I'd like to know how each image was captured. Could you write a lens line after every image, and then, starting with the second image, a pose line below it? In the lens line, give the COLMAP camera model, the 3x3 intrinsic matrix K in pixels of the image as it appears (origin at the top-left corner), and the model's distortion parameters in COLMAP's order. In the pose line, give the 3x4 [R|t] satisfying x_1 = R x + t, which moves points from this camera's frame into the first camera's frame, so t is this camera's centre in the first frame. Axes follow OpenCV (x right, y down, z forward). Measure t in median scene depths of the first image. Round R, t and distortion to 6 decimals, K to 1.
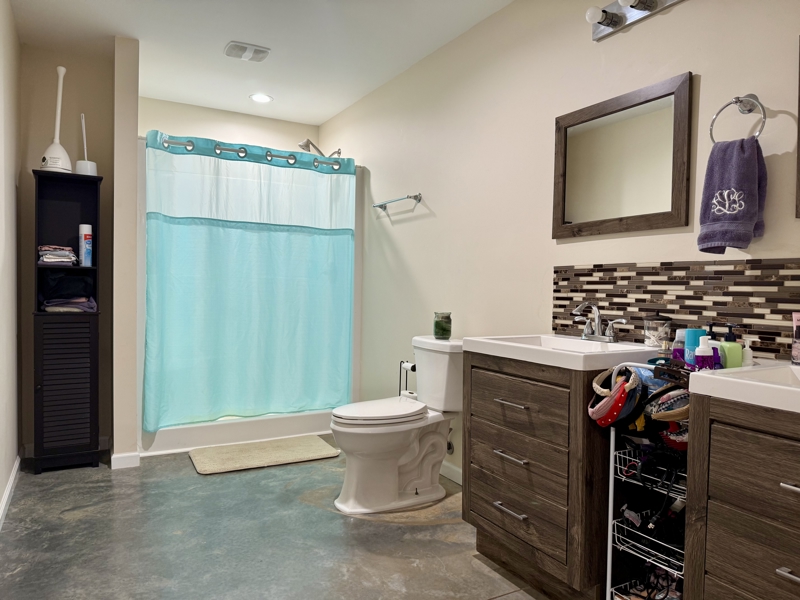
lens RADIAL K [[558.4, 0, 398.8], [0, 558.4, 302.2], [0, 0, 1]] dist [0.101730, -0.153547]
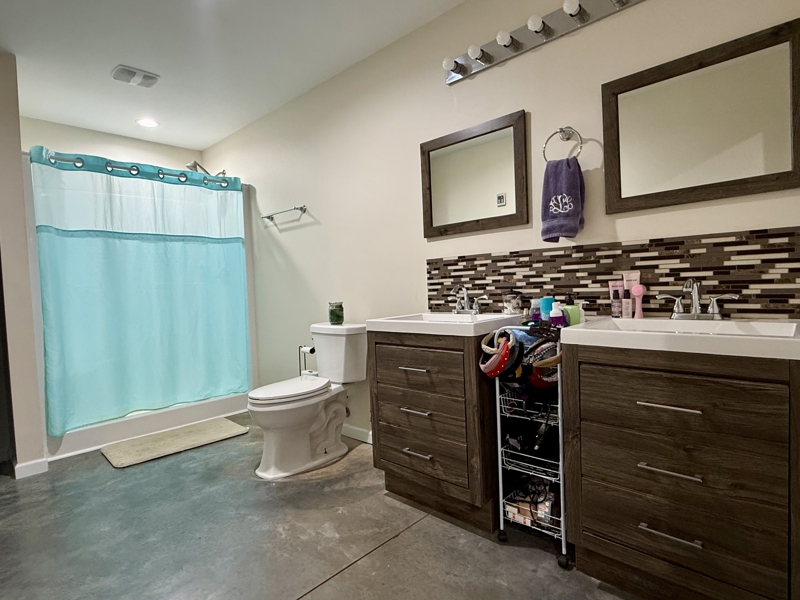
lens RADIAL K [[433.7, 0, 399.0], [0, 433.7, 299.5], [0, 0, 1]] dist [-0.003259, 0.009854]
pose [[0.954375, -0.066206, 0.291180, -0.083690], [0.064475, 0.997798, 0.015548, 0.008896], [-0.291568, 0.003935, 0.956542, 0.080227]]
